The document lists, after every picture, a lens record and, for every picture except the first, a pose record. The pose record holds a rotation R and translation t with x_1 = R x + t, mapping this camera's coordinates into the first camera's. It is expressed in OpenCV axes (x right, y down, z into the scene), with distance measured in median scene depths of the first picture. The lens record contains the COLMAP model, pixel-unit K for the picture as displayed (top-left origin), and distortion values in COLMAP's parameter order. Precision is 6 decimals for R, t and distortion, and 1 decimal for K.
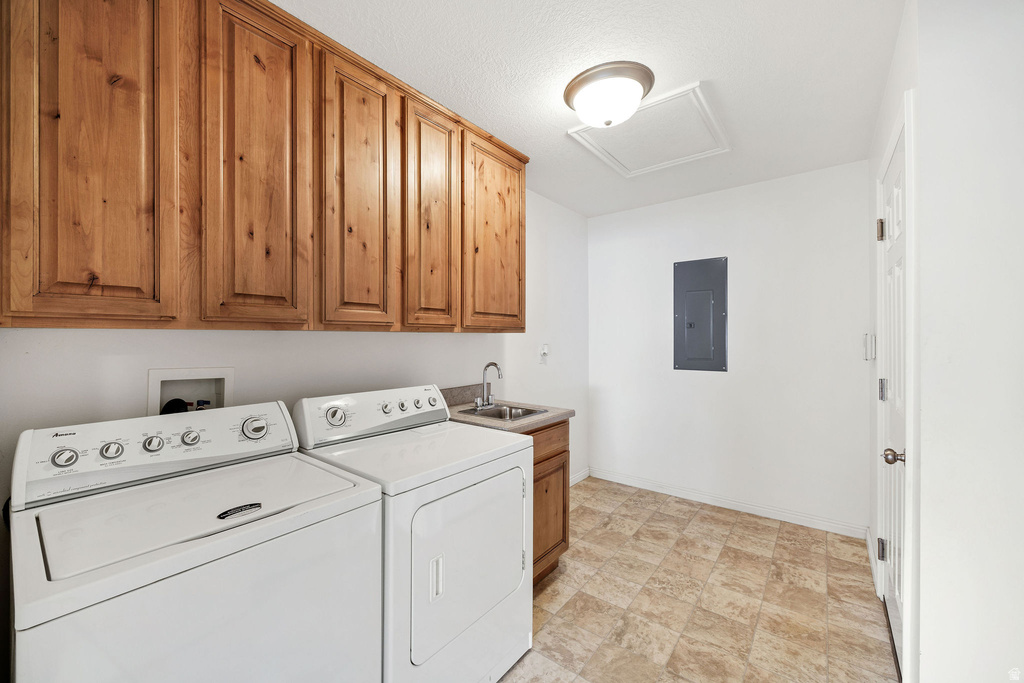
lens RADIAL K [[400.8, 0, 510.9], [0, 400.8, 337.6], [0, 0, 1]] dist [0.001775, 0.000534]
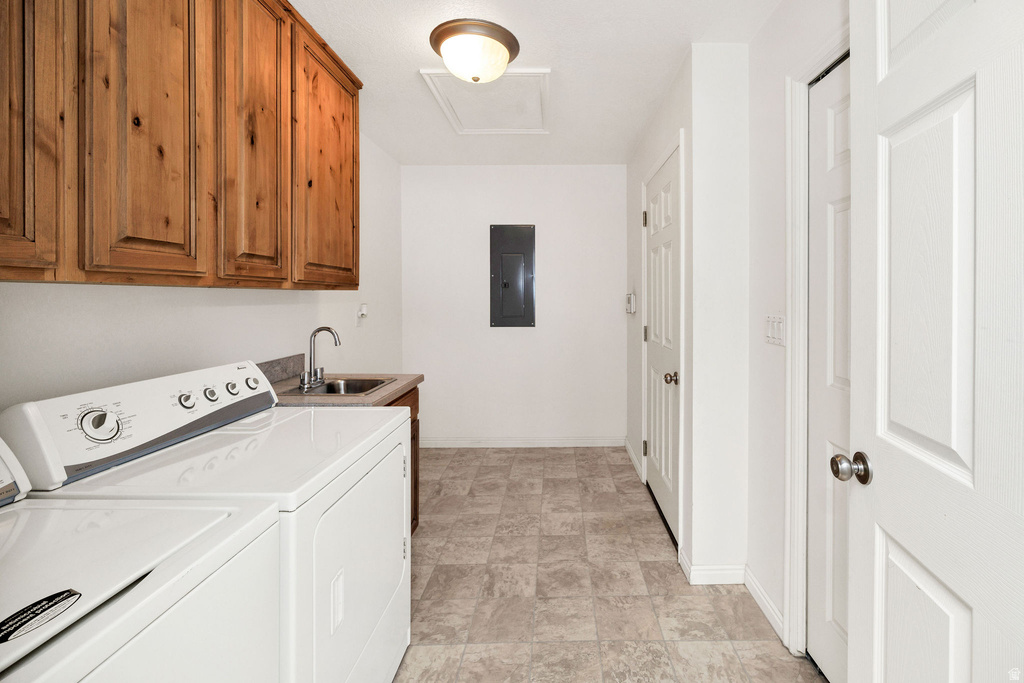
lens RADIAL K [[422.6, 0, 554.2], [0, 422.6, 299.6], [0, 0, 1]] dist [0.002107, 0.001277]
pose [[0.776173, -0.002902, 0.630513, -0.249262], [-0.000255, 0.999988, 0.004917, 0.003643], [-0.630520, -0.003977, 0.776163, 0.061391]]
